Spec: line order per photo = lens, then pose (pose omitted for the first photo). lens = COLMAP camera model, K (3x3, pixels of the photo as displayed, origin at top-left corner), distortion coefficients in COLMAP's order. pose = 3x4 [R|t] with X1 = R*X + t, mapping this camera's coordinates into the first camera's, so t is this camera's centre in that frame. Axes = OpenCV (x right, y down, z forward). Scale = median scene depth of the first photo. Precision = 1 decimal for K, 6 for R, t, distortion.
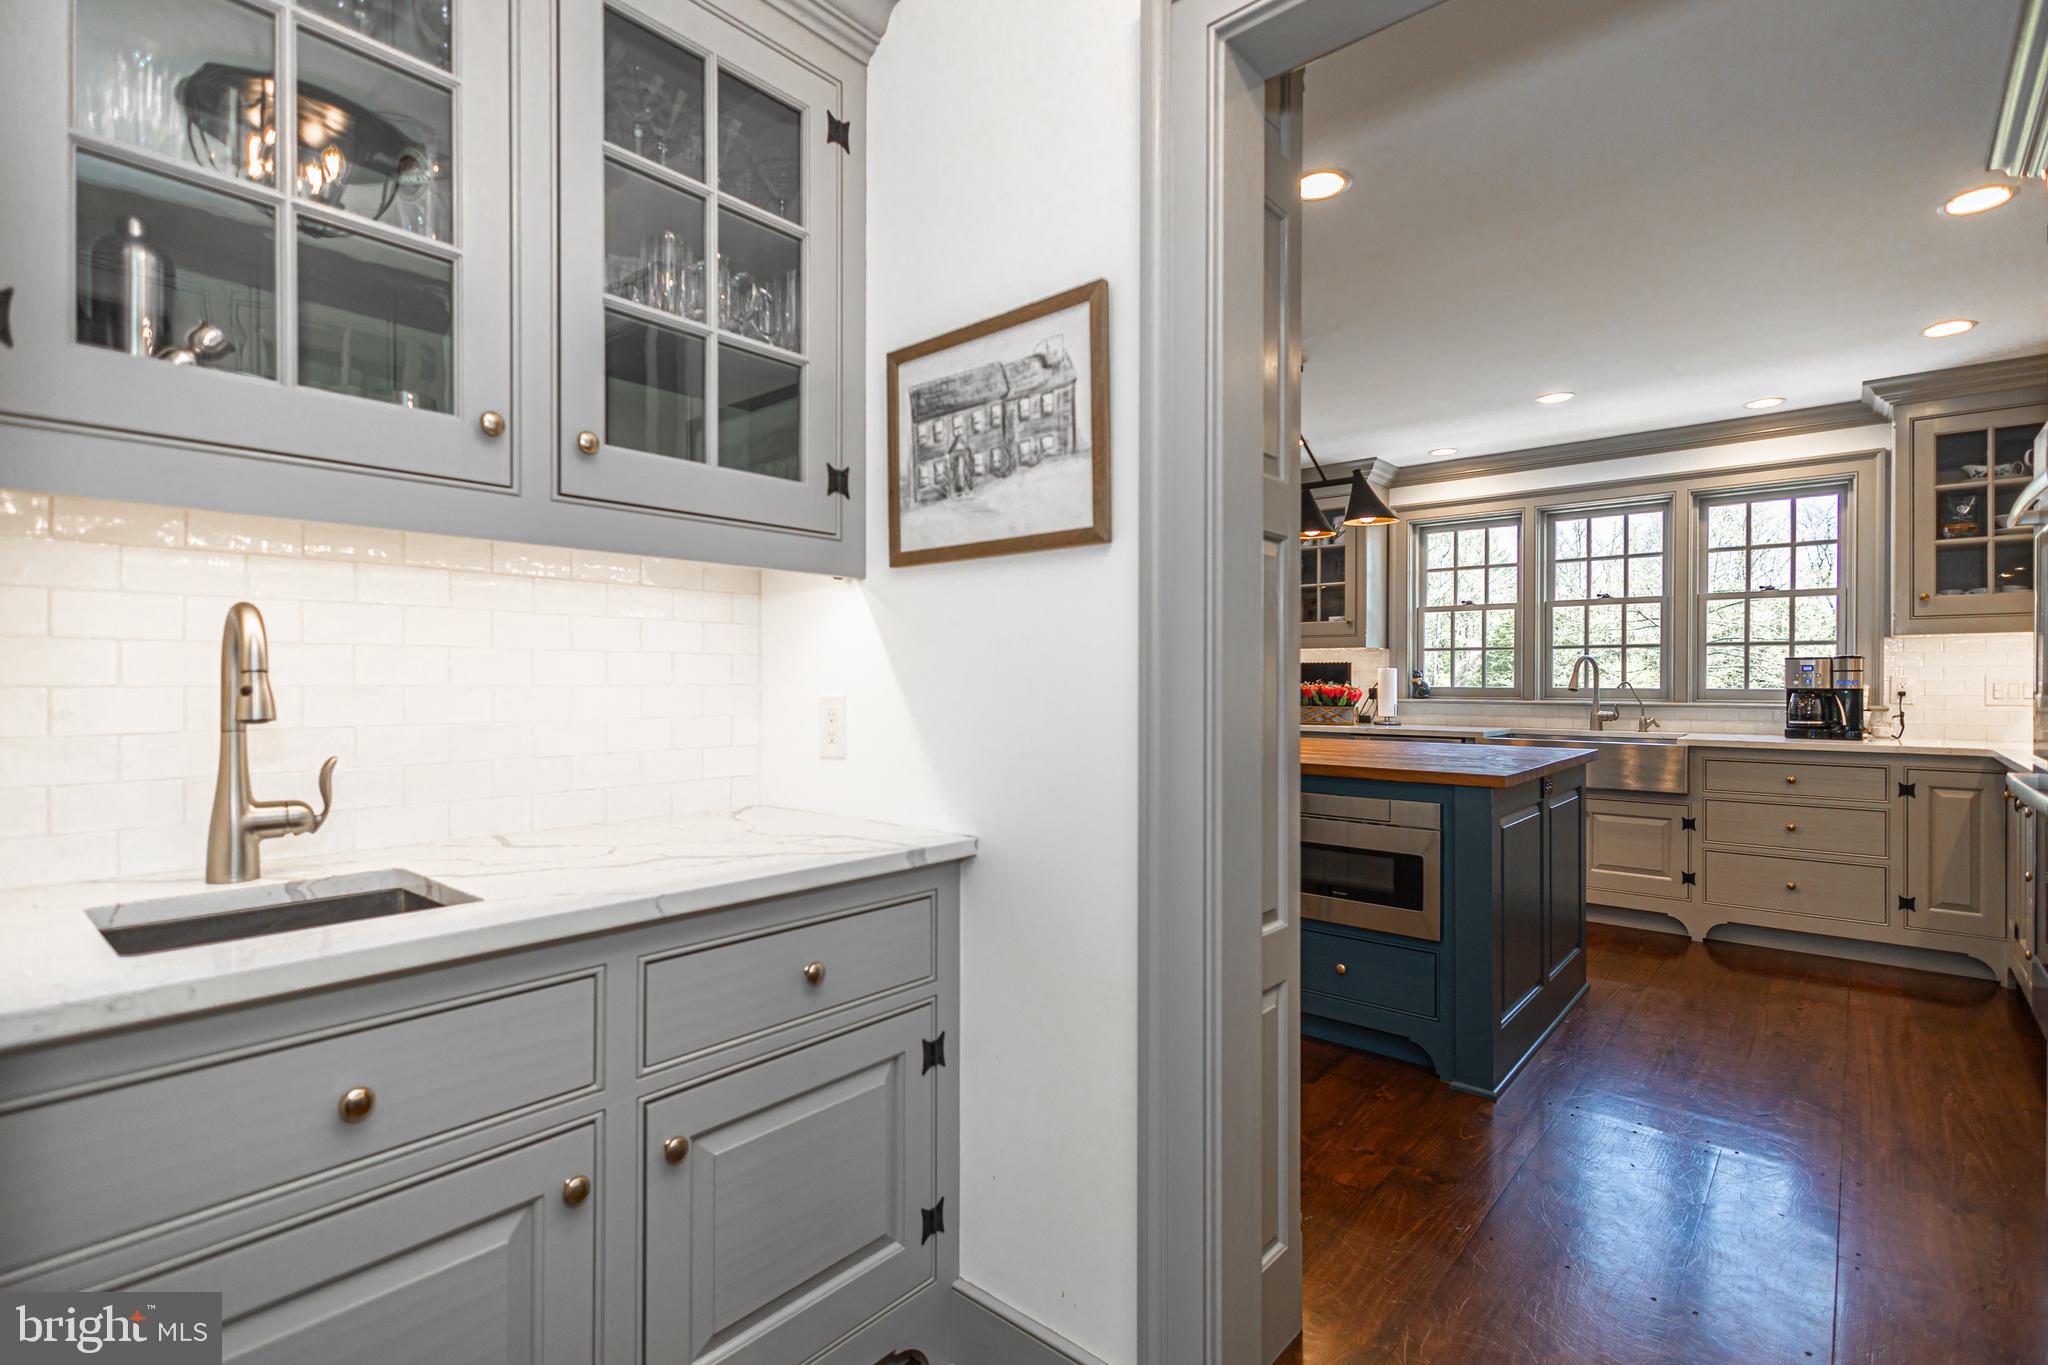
lens RADIAL K [[945.8, 0, 1064.4], [0, 945.8, 662.9], [0, 0, 1]] dist [0.003031, 0.000193]
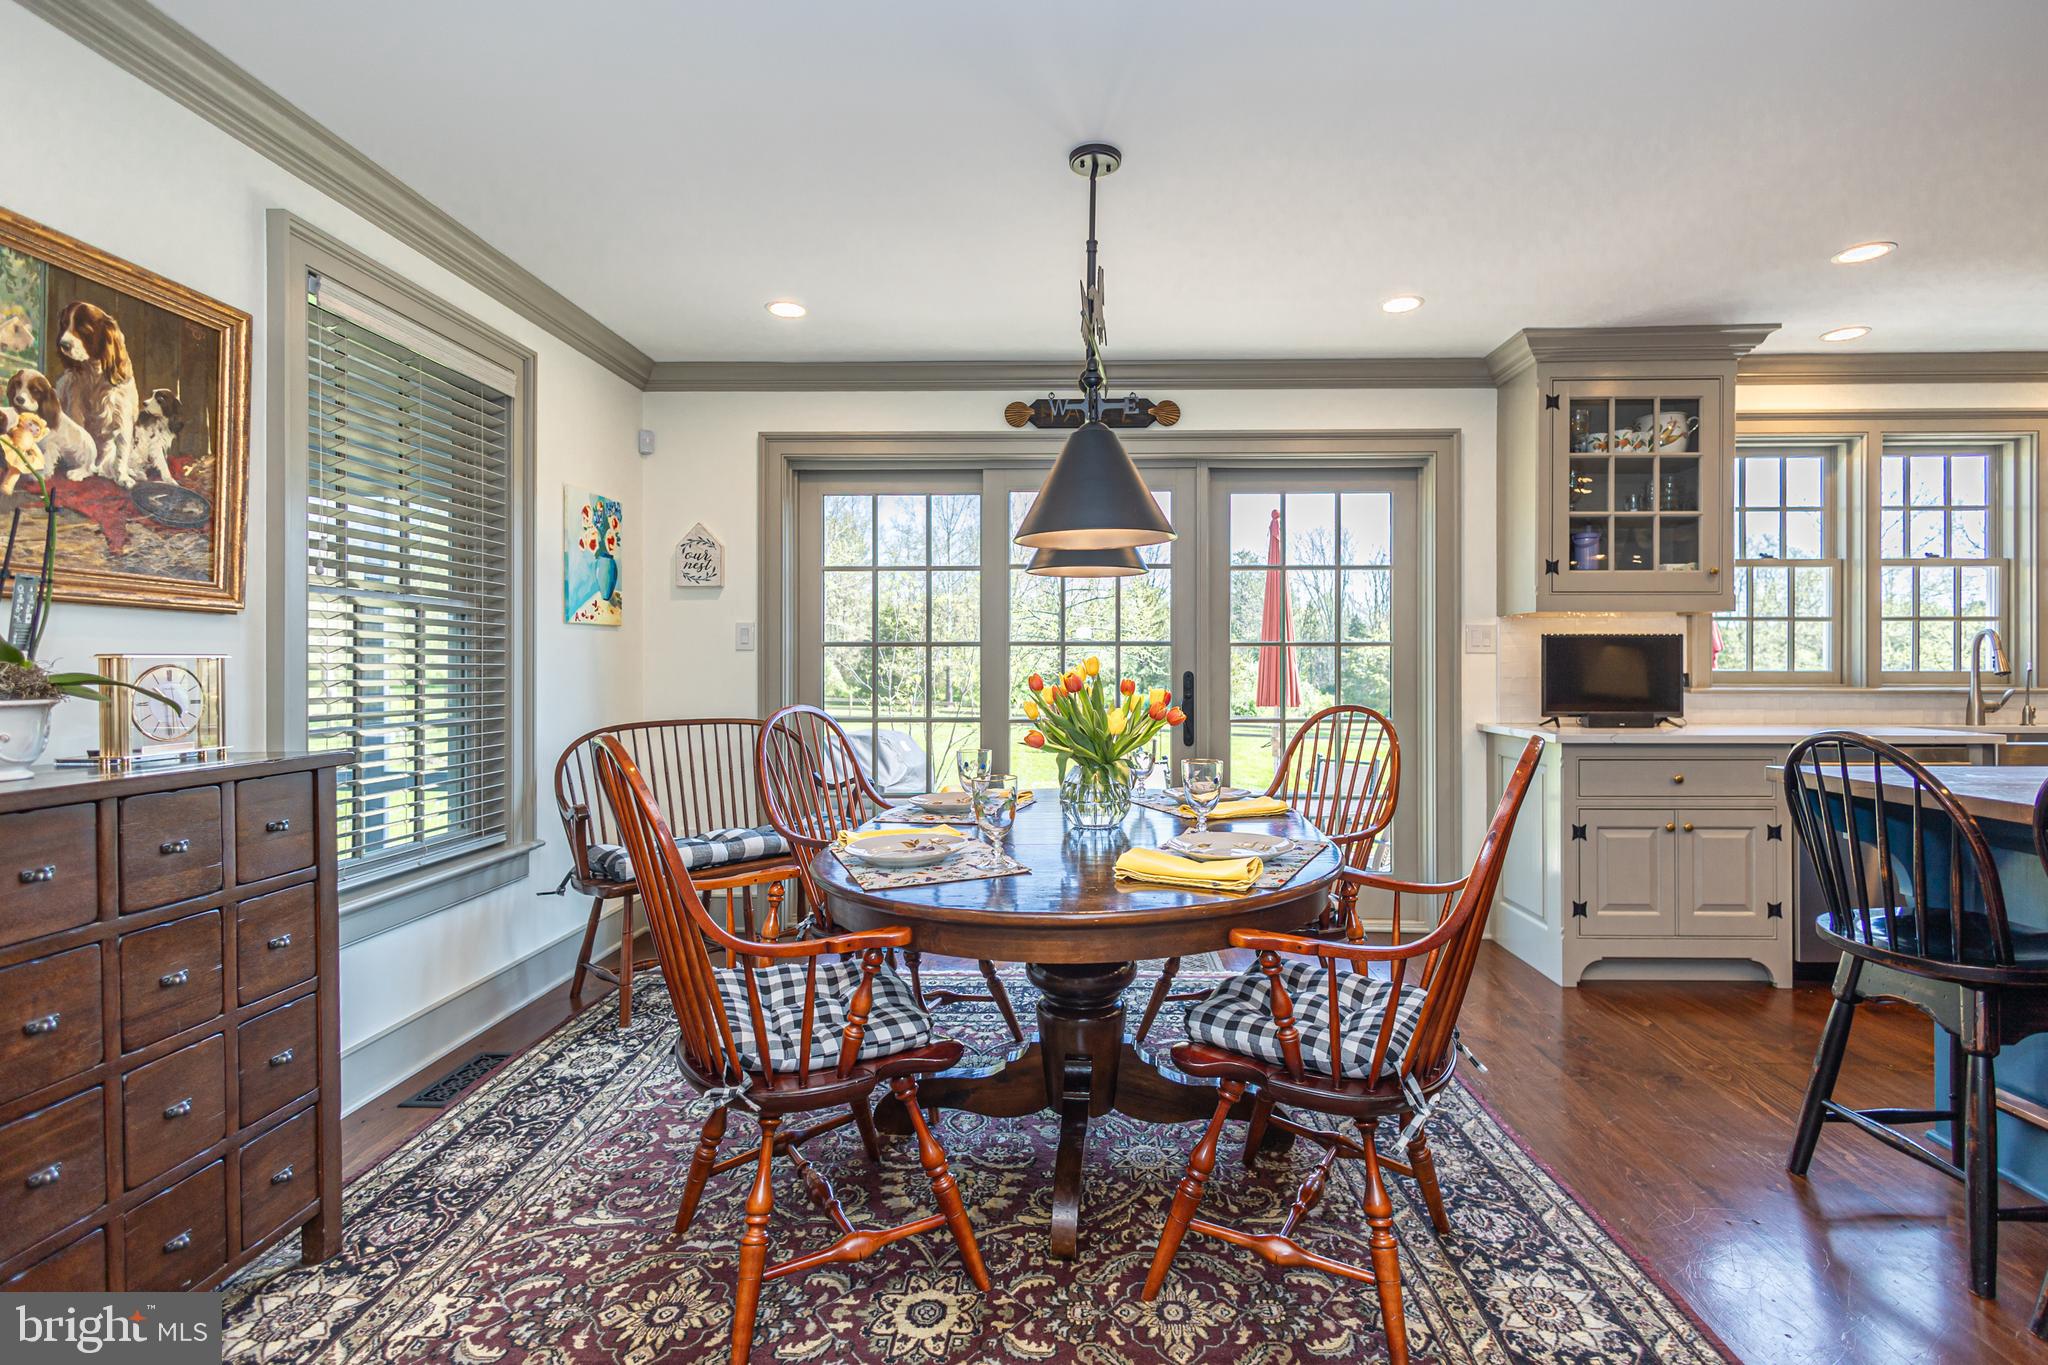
lens RADIAL K [[945.8, 0, 1064.4], [0, 945.8, 662.9], [0, 0, 1]] dist [0.003031, 0.000193]
pose [[0.772141, -0.000336, 0.635452, -0.513663], [-0.007453, 0.999926, 0.009585, 0.018081], [-0.635408, -0.012137, 0.772081, 0.869480]]
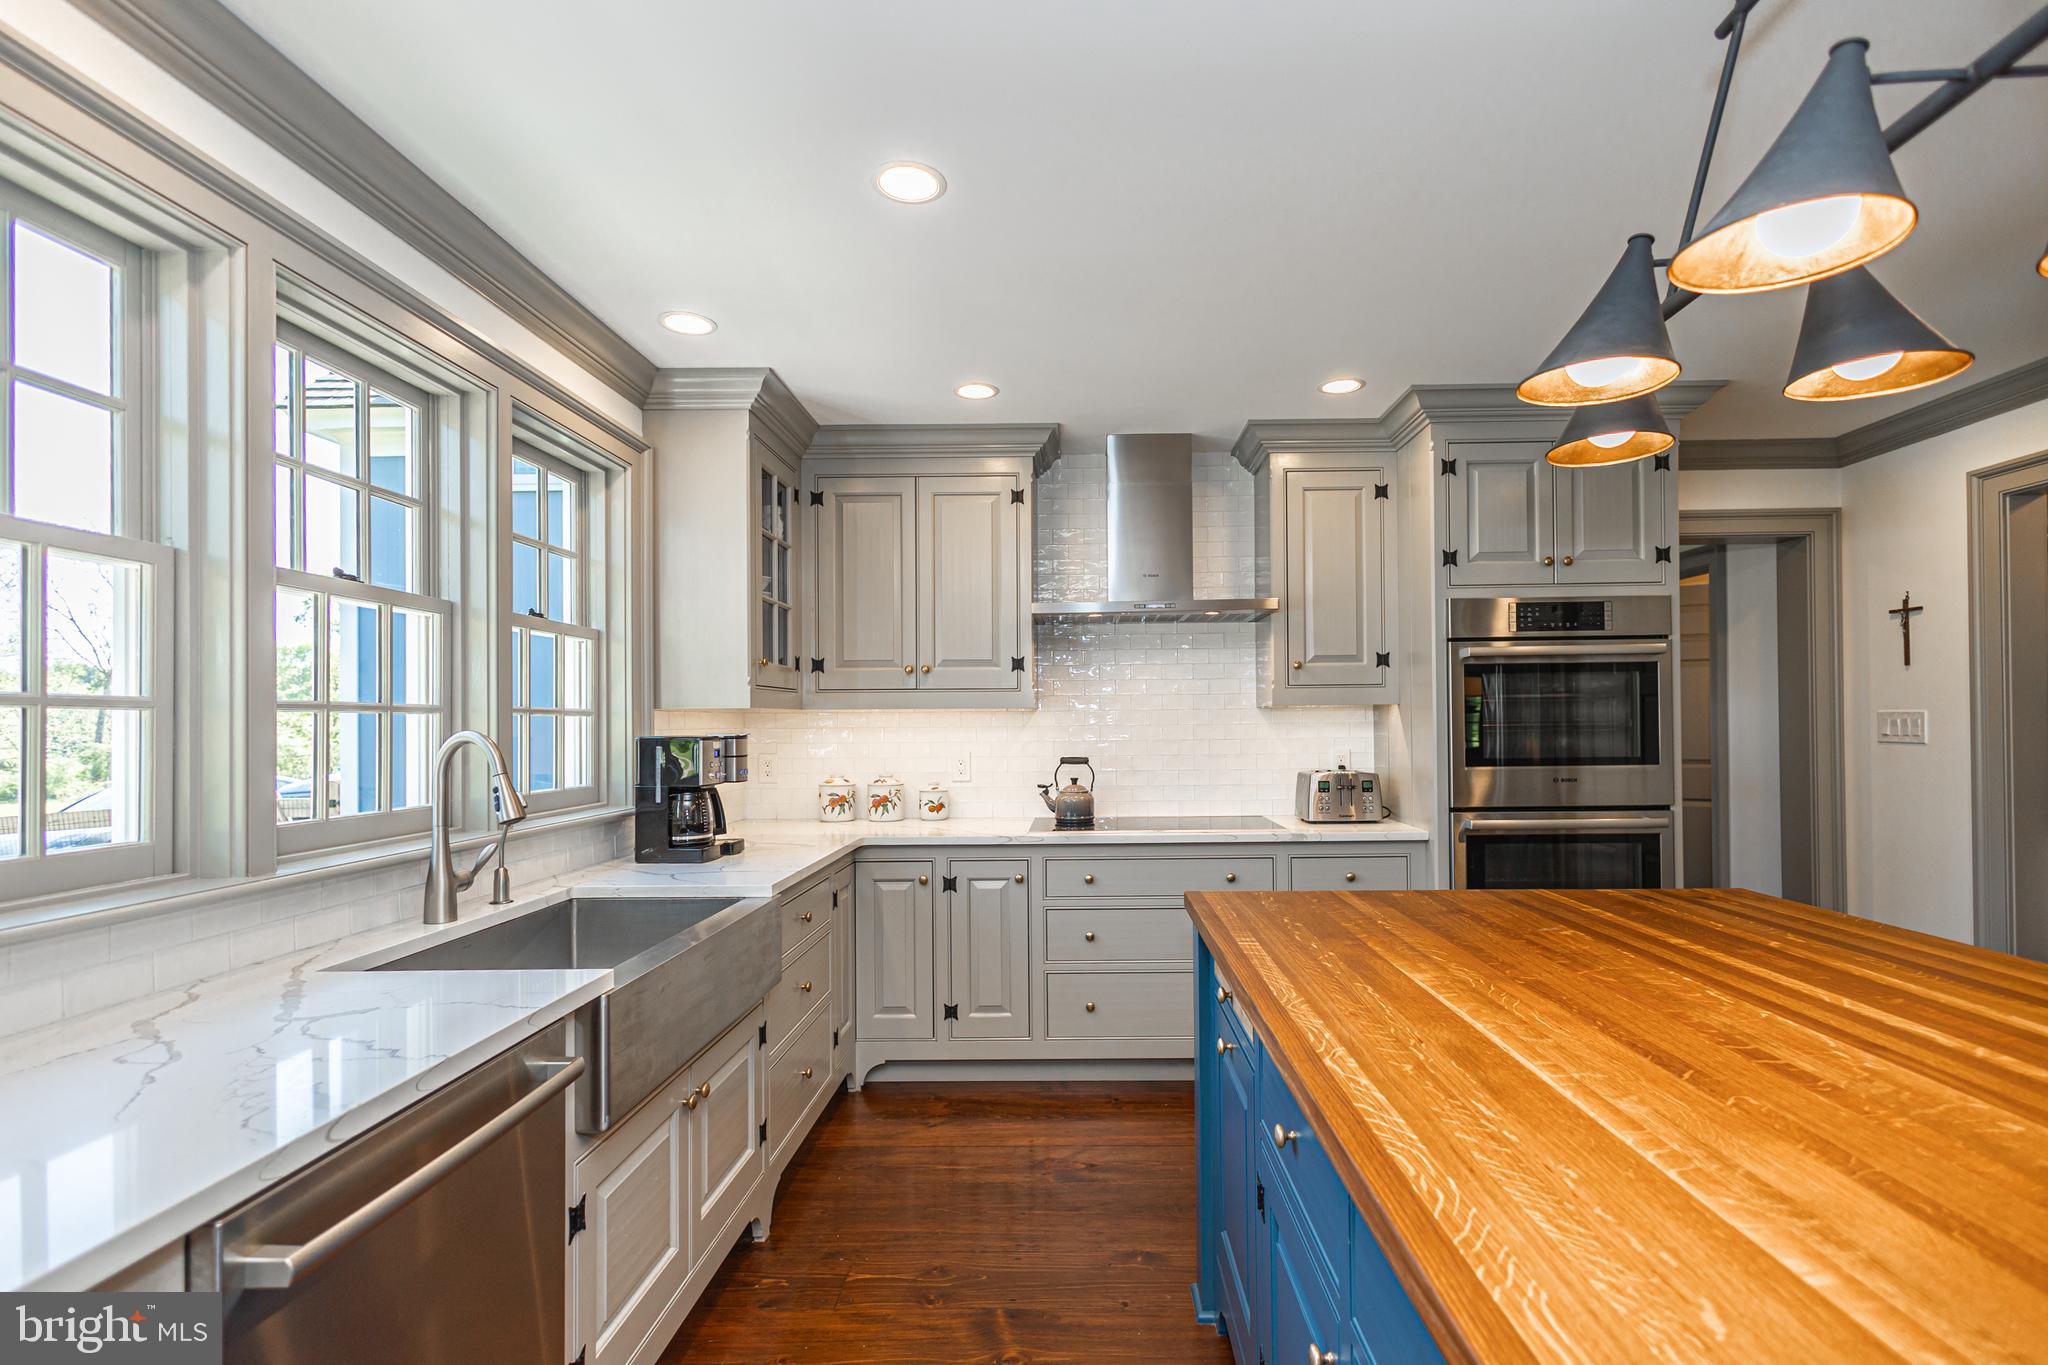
lens RADIAL K [[945.8, 0, 1065.2], [0, 945.8, 714.4], [0, 0, 1]] dist [0.000138, 0.000214]
pose [[-0.644274, 0.012026, 0.764700, 0.093063], [-0.000773, 0.999866, -0.016376, -0.008229], [-0.764794, -0.011142, -0.644178, 1.051021]]
